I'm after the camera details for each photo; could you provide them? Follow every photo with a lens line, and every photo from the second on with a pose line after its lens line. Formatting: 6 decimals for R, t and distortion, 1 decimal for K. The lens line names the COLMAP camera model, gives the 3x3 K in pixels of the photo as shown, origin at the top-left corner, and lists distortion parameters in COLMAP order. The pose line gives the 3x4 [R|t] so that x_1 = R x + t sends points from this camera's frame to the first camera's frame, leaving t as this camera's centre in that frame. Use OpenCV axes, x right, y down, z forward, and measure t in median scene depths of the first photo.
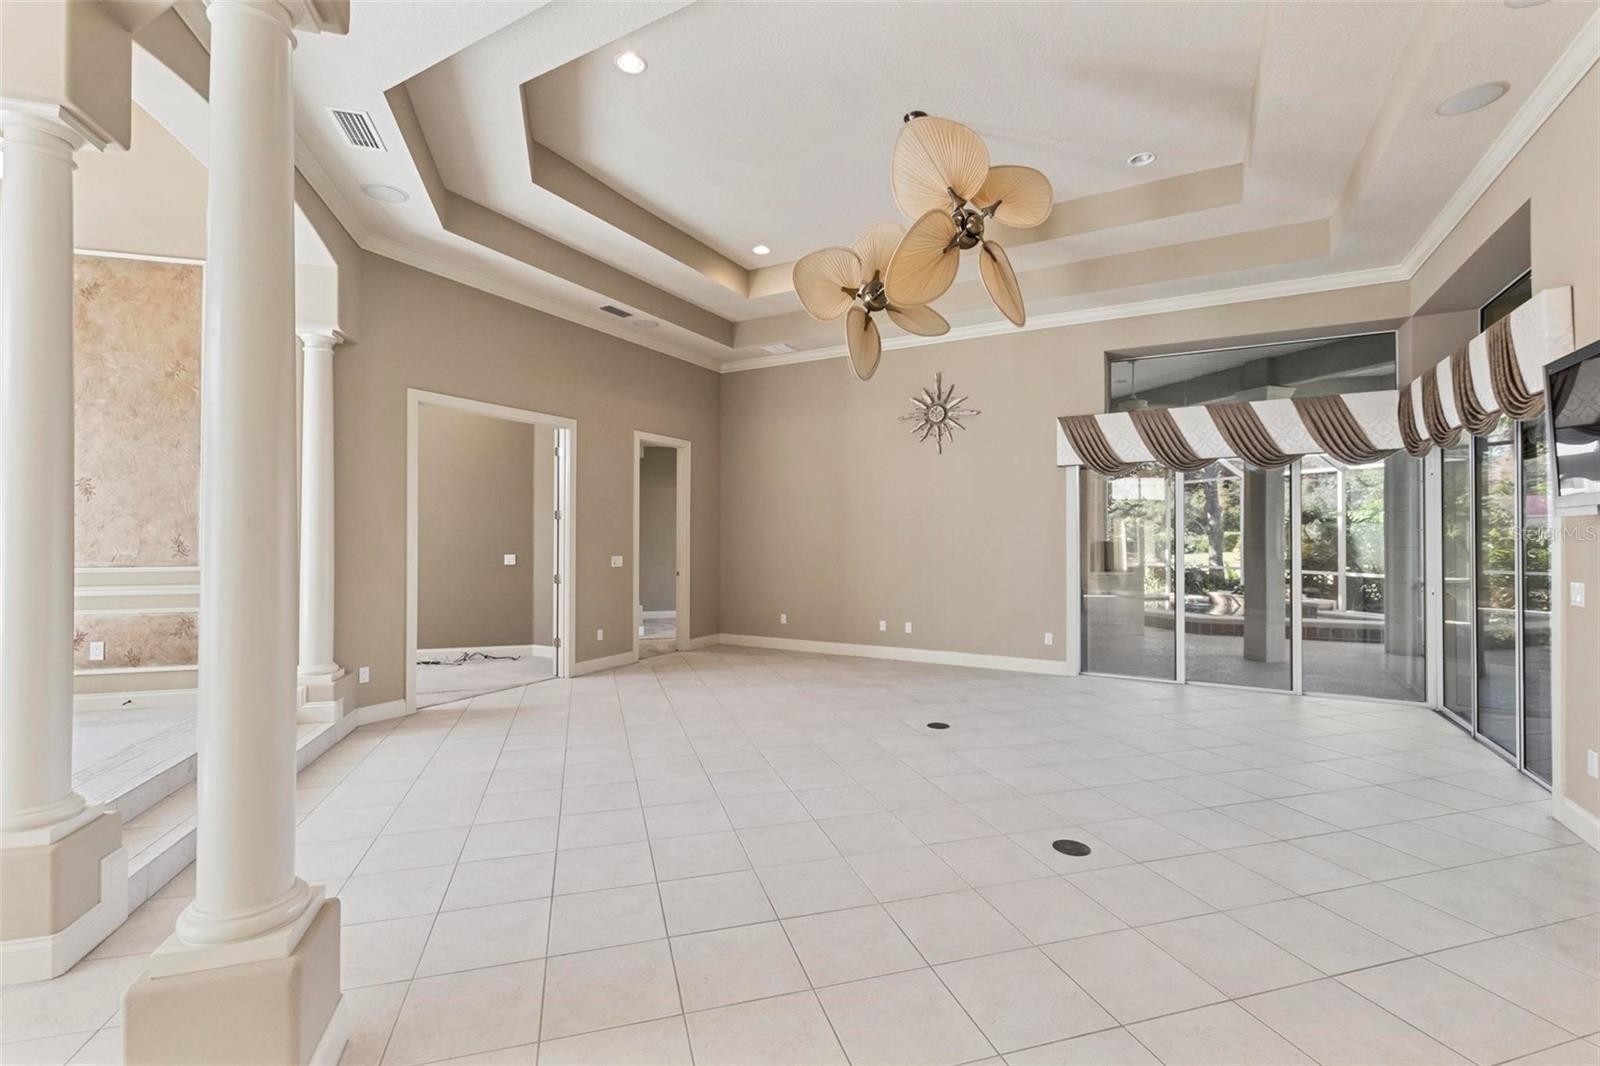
lens RADIAL K [[700.2, 0, 790.5], [0, 700.2, 531.4], [0, 0, 1]] dist [0.004965, -0.000090]
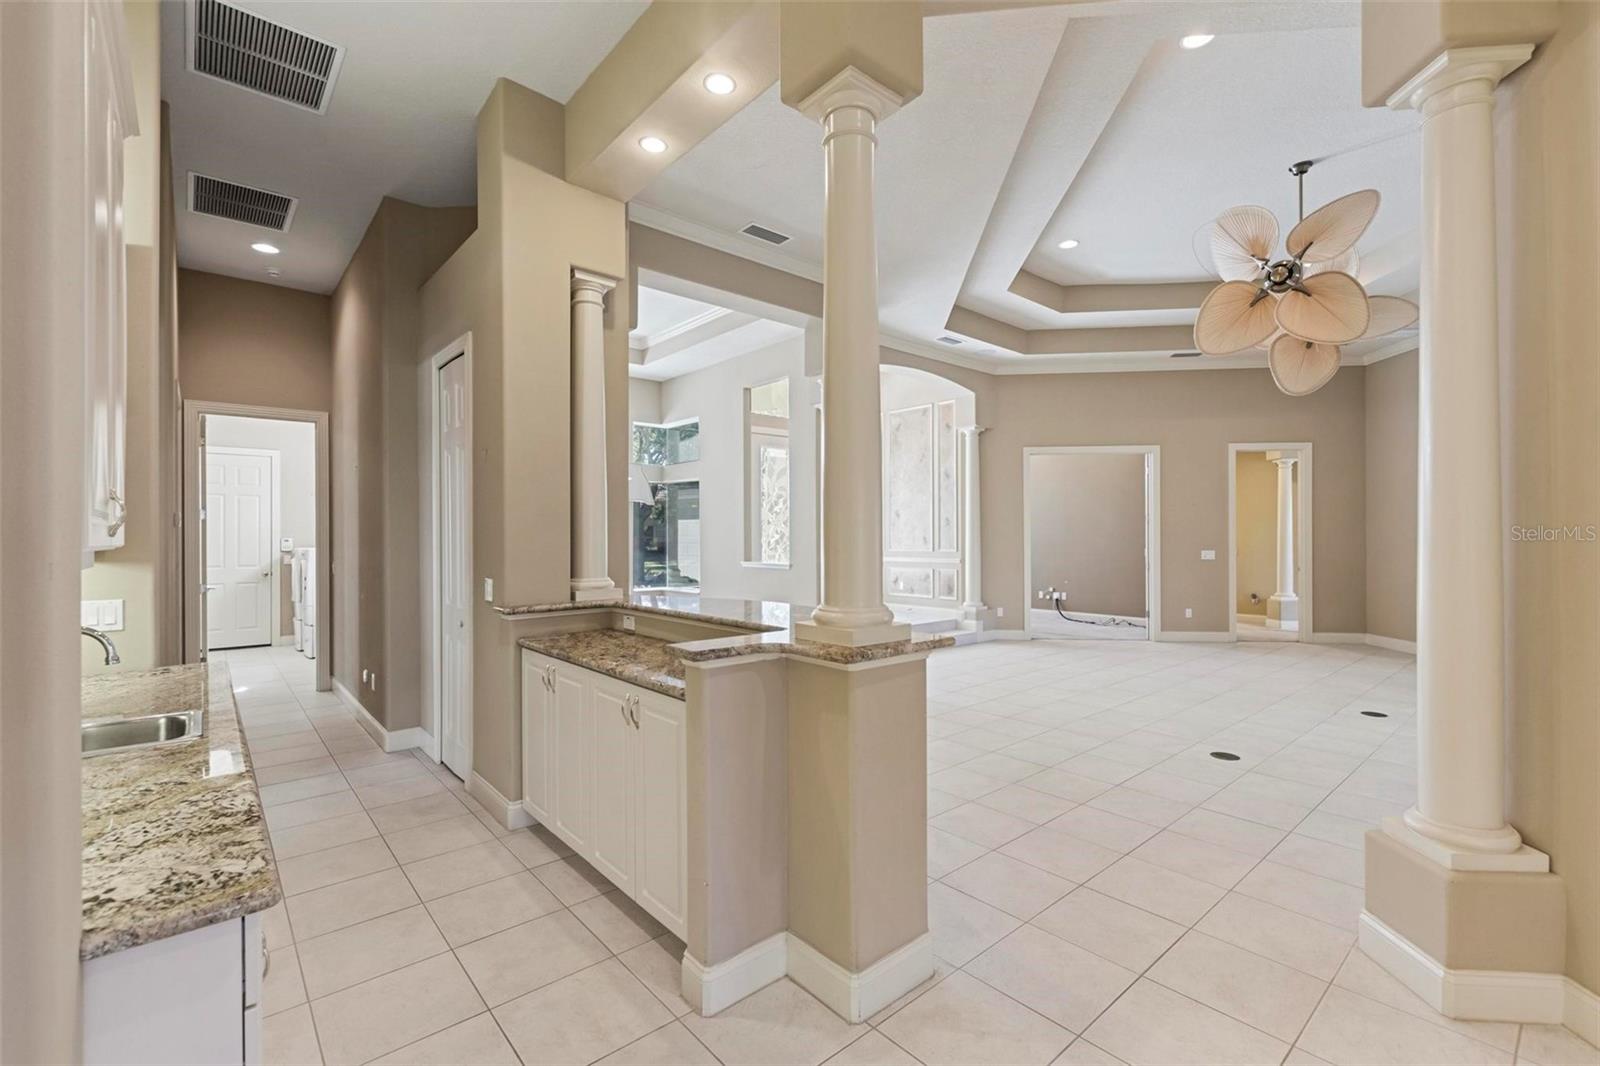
lens RADIAL K [[700.2, 0, 793.3], [0, 700.2, 536.3], [0, 0, 1]] dist [0.004965, -0.000090]
pose [[0.408320, -0.002762, -0.912835, 0.815541], [0.009184, 0.999957, 0.001083, 0.004409], [0.912793, -0.008825, 0.408328, -0.212102]]
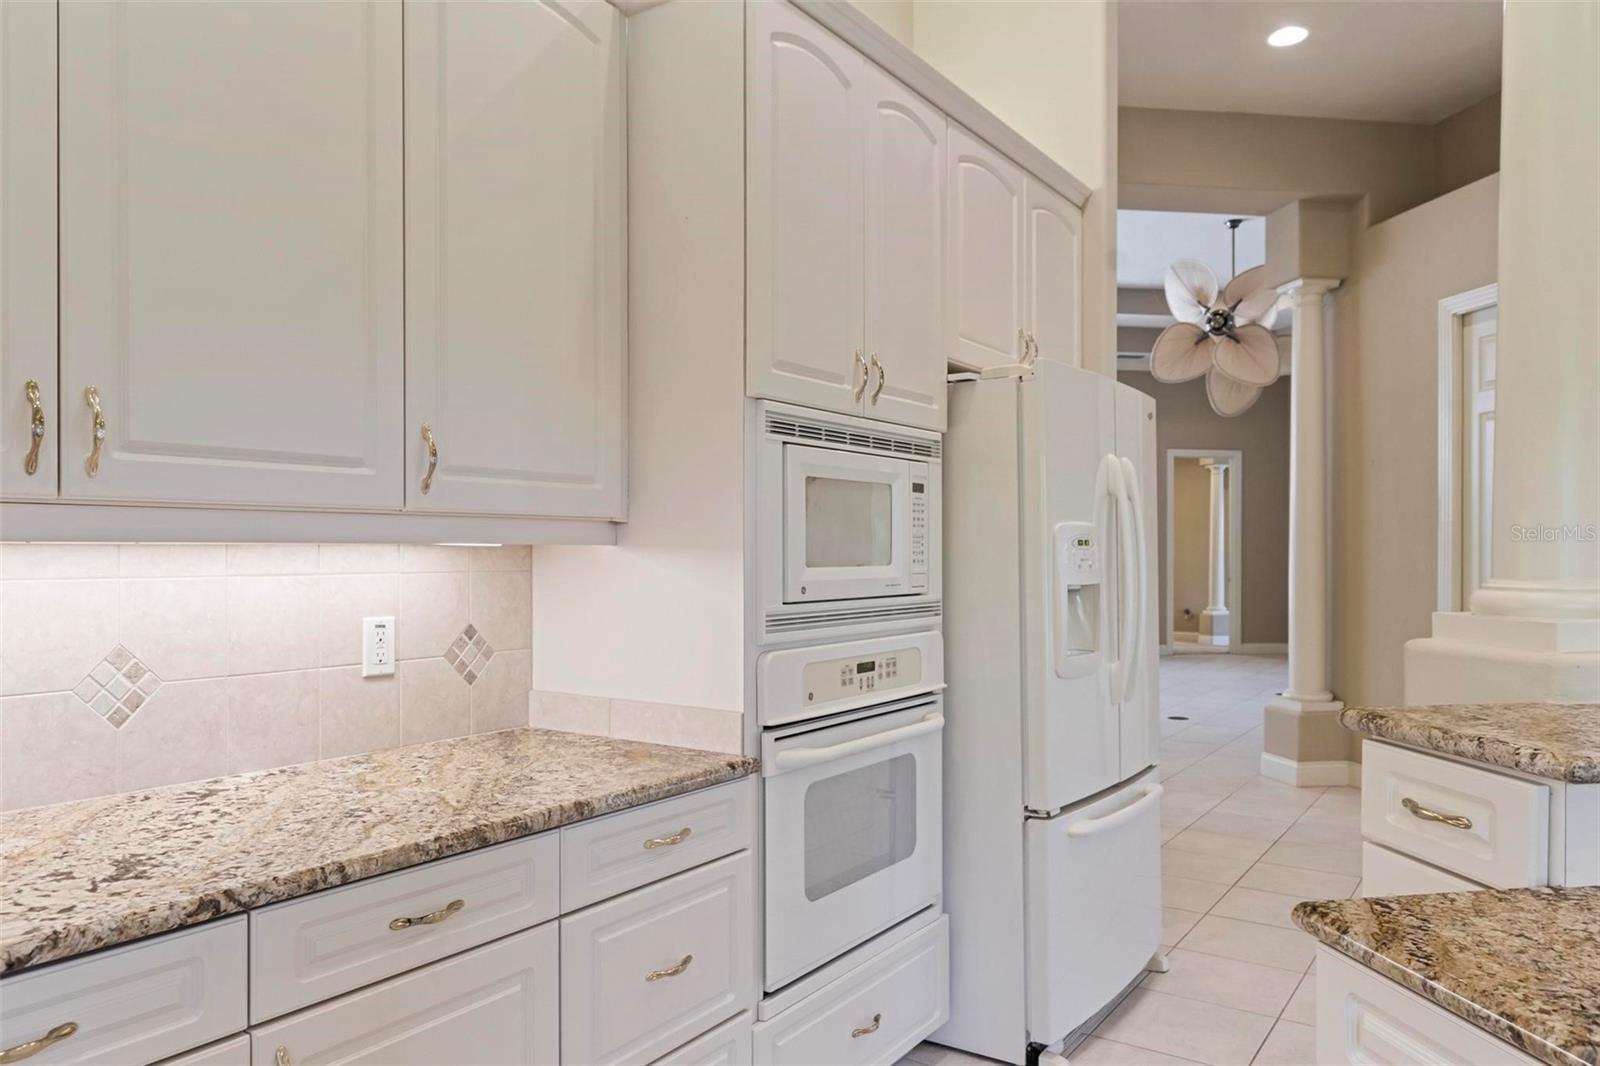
lens RADIAL K [[1104.6, 0, 805.6], [0, 1104.6, 542.7], [0, 0, 1]] dist [0.007473, 0.001030]
pose [[0.629083, -0.003713, -0.777329, 1.185353], [0.002010, 0.999993, -0.003151, 0.016829], [0.777335, 0.000420, 0.629086, -0.859266]]
